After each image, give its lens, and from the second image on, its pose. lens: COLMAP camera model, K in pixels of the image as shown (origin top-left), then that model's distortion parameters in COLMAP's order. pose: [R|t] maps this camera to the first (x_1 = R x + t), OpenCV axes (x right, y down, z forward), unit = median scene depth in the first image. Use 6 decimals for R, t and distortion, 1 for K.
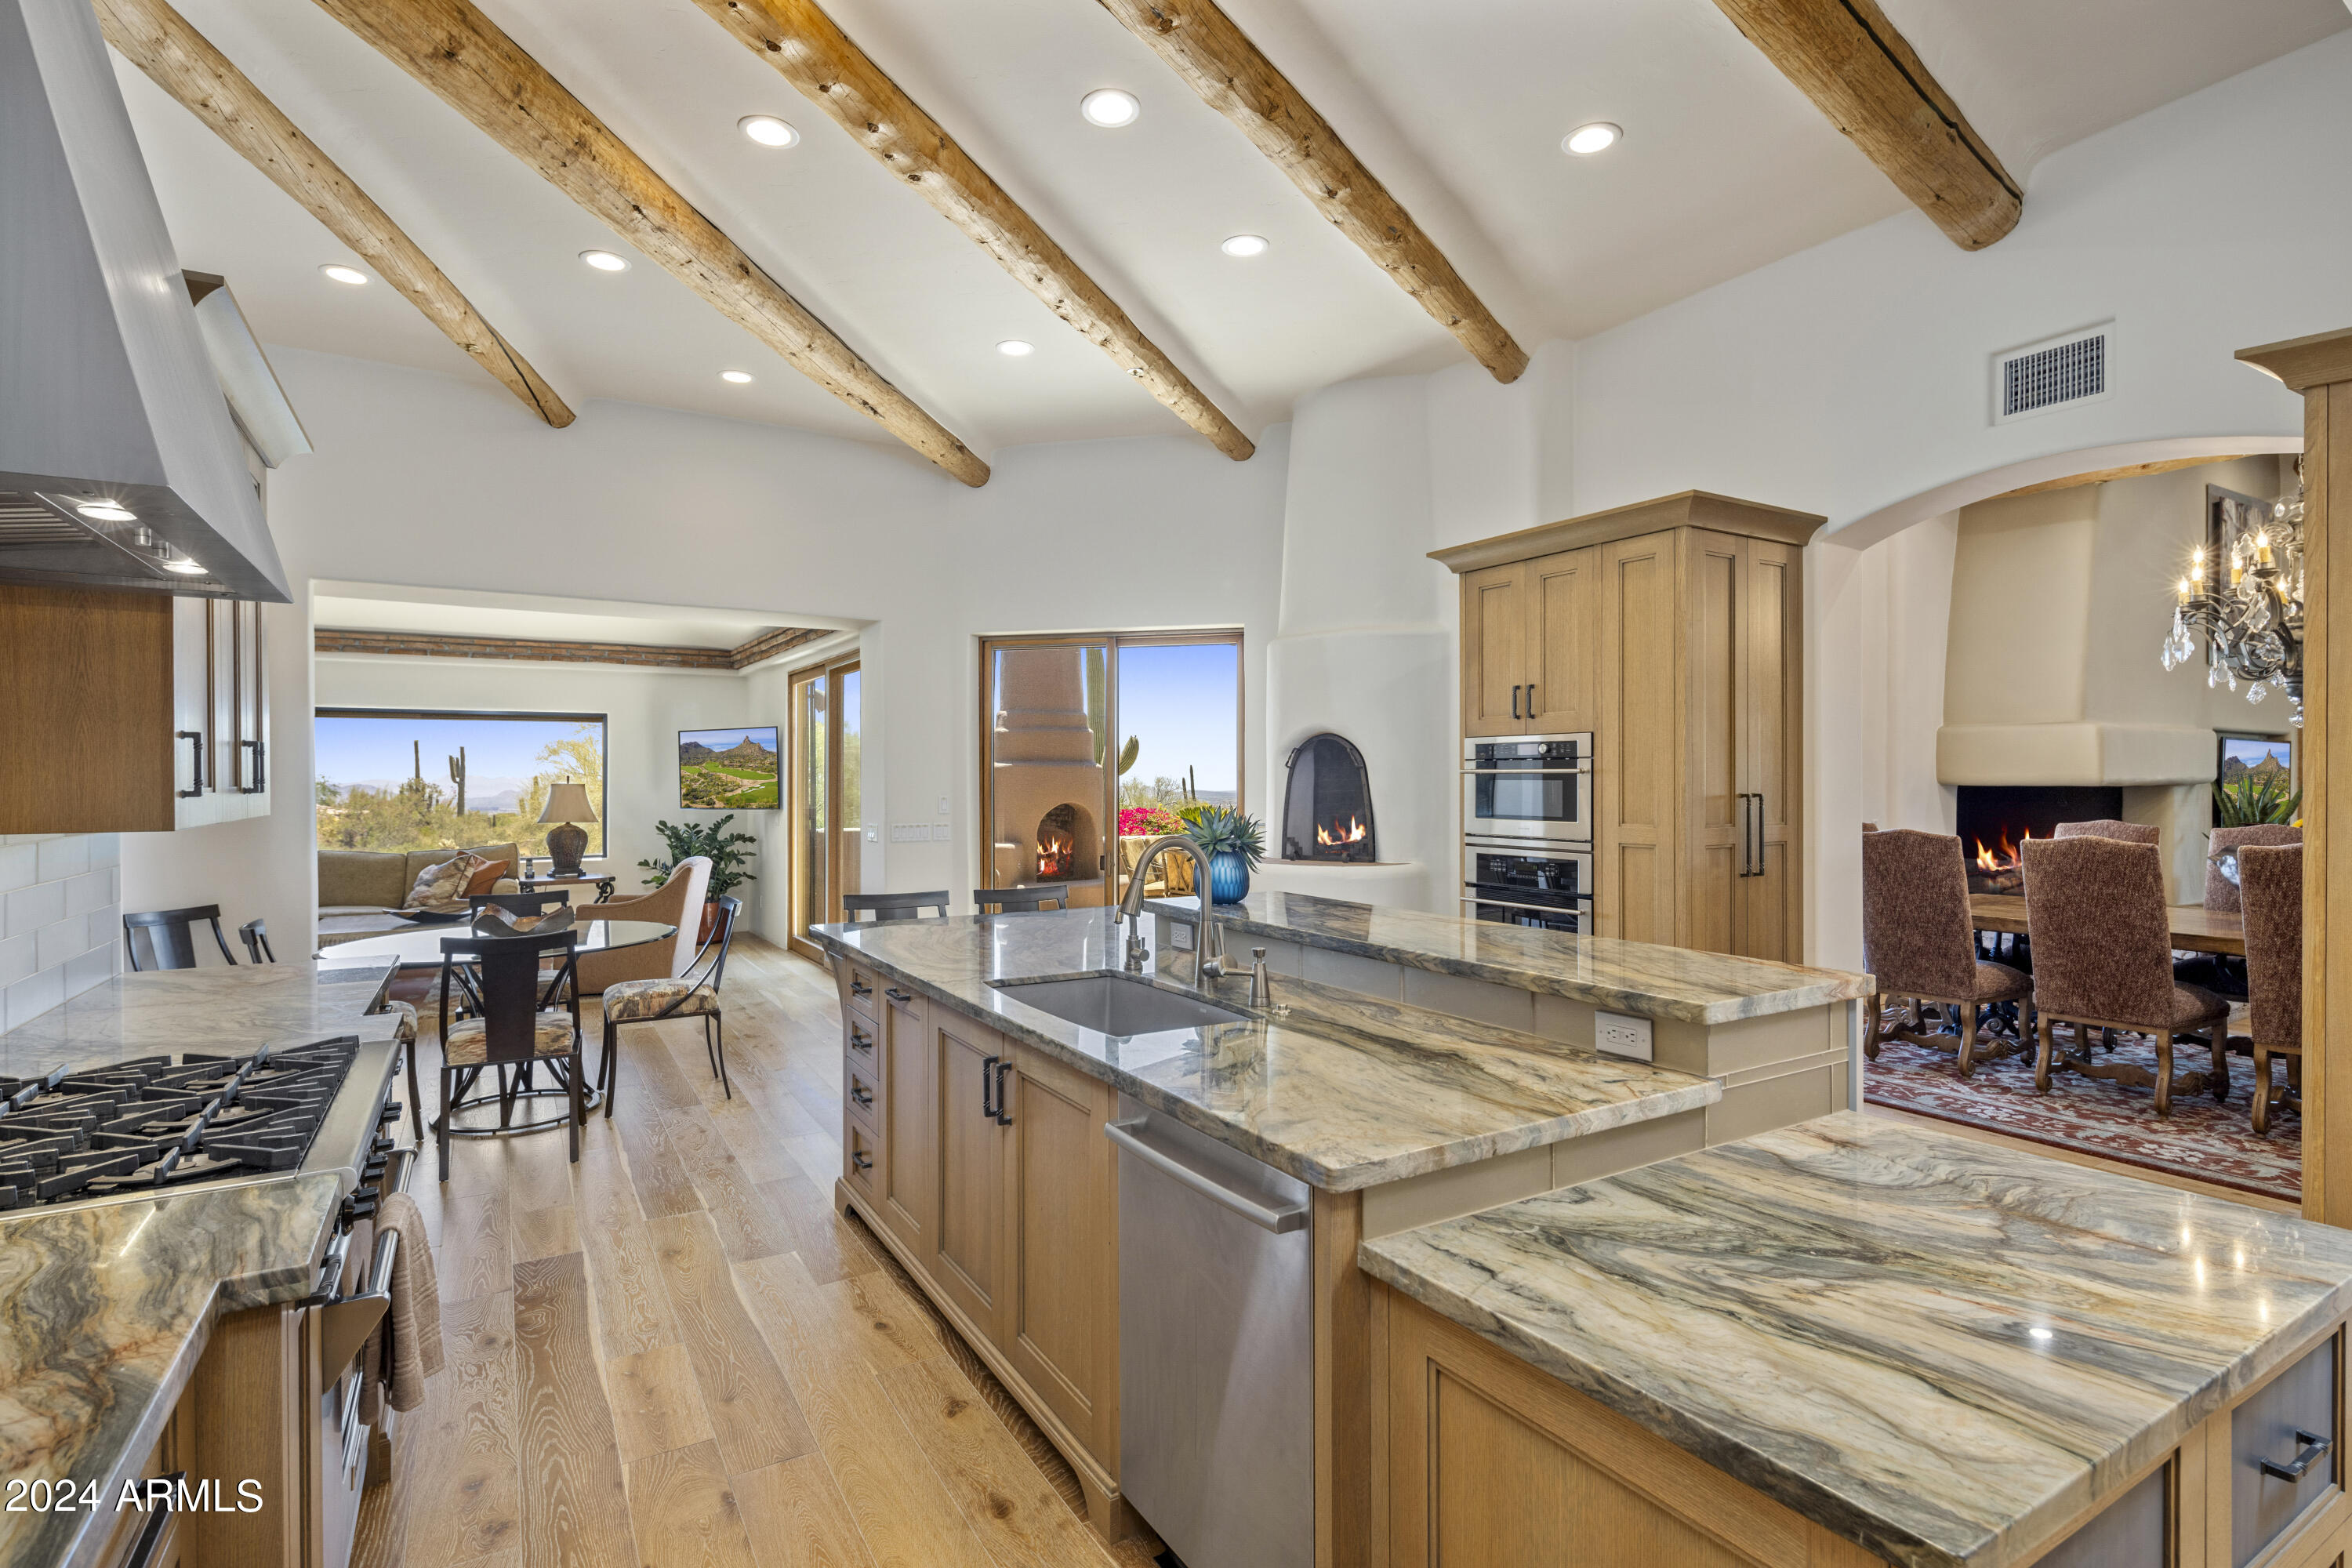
lens RADIAL K [[1138.4, 0, 1175.1], [0, 1138.4, 784.7], [0, 0, 1]] dist [0.003805, -0.002467]
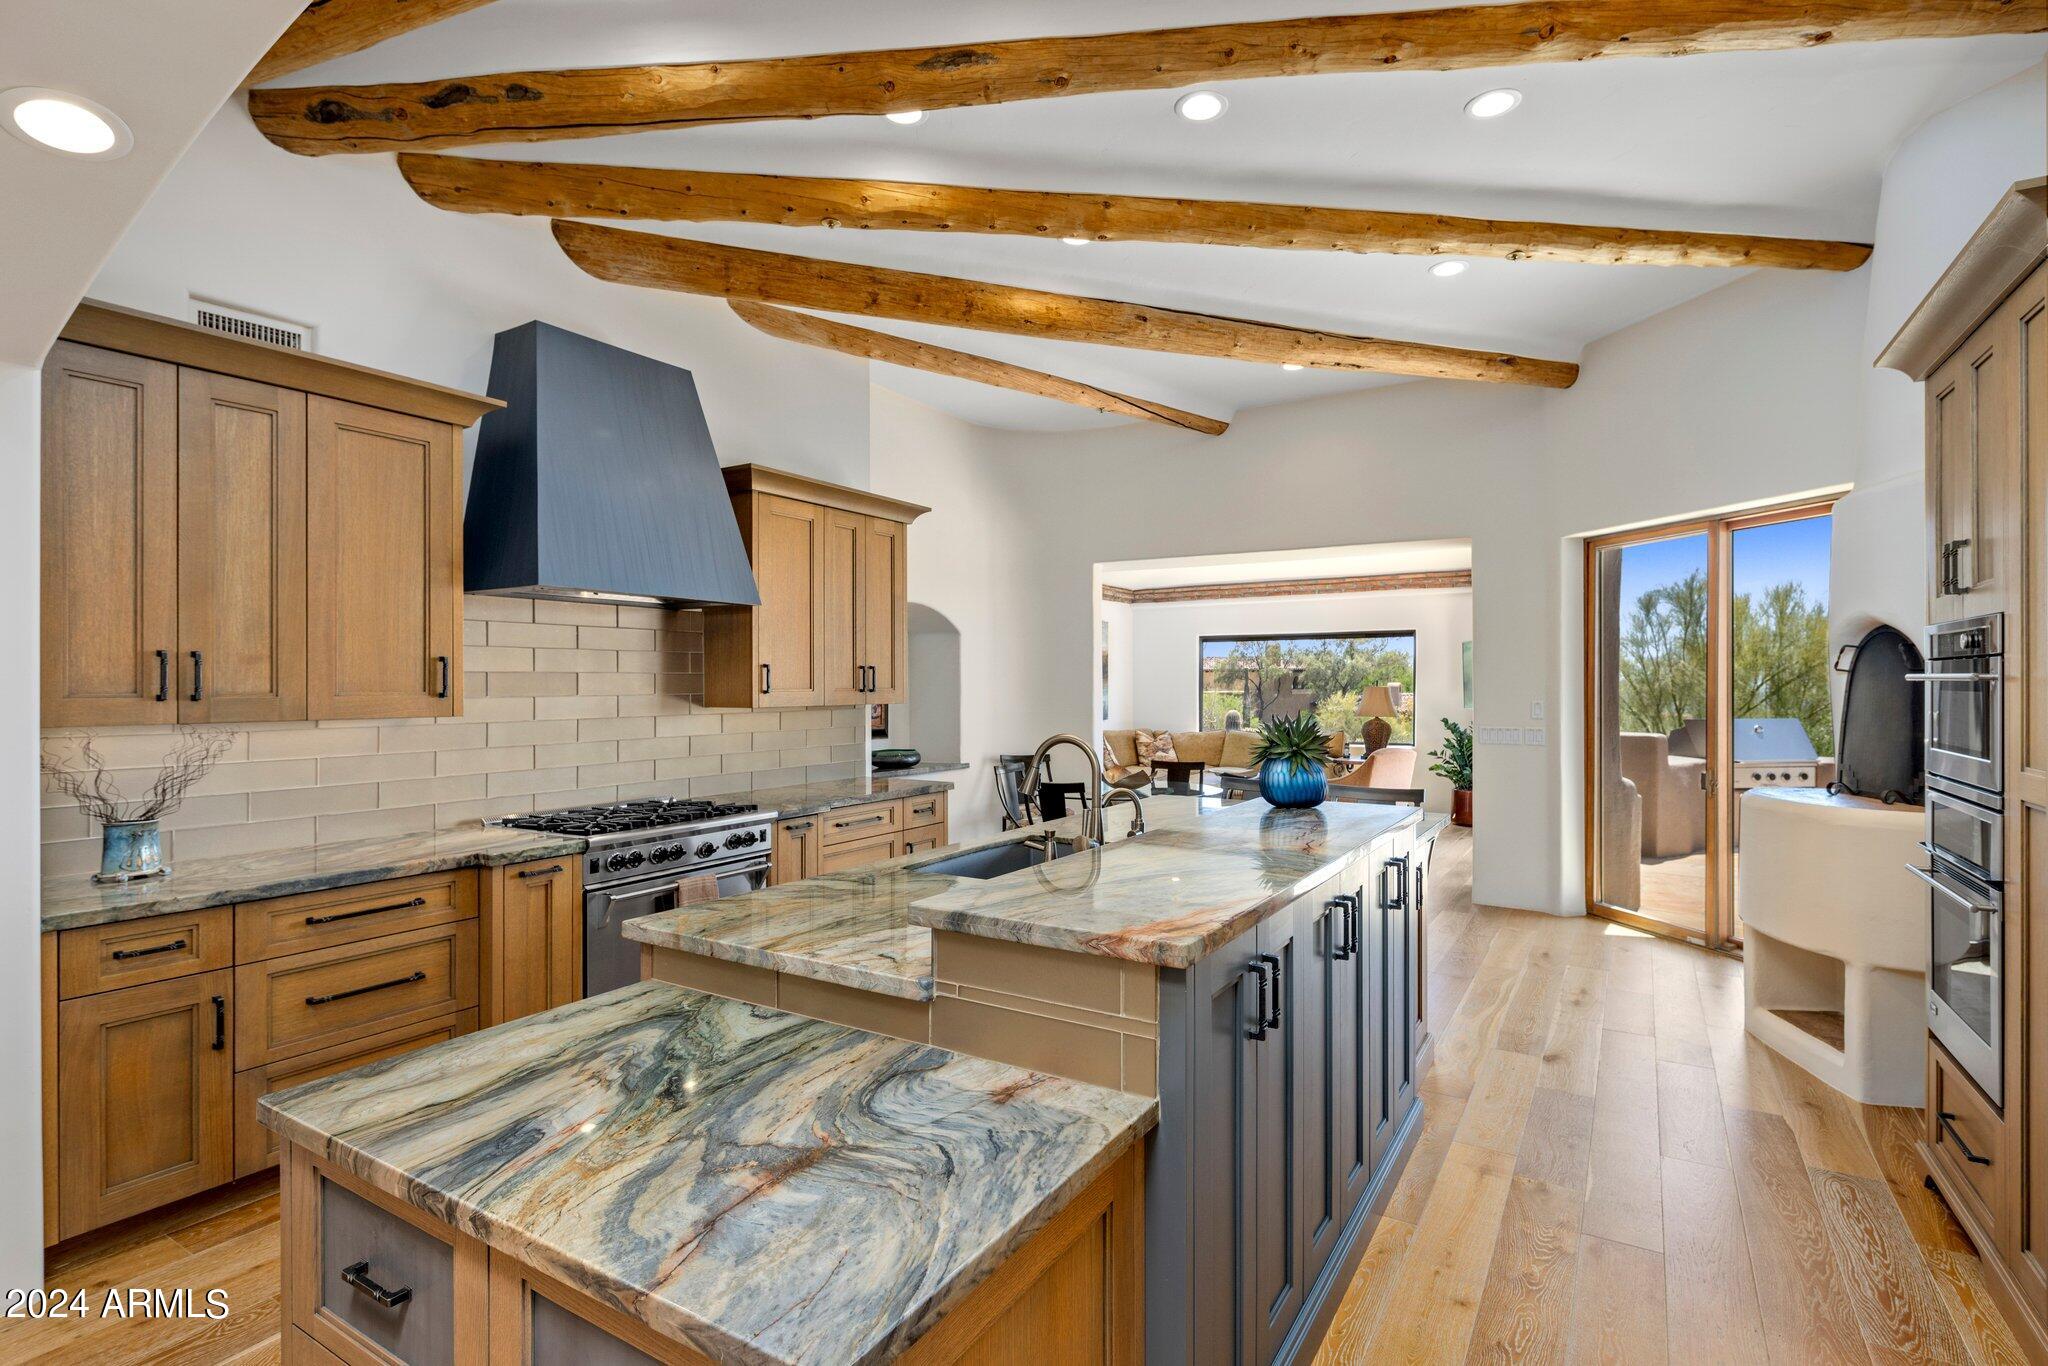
lens RADIAL K [[991.2, 0, 1015.4], [0, 991.2, 682.6], [0, 0, 1]] dist [0.003805, -0.002467]
pose [[0.453466, 0.002097, -0.891271, 1.587653], [-0.005072, 0.999987, -0.000228, -0.017252], [0.891259, 0.004623, 0.453470, 0.793031]]
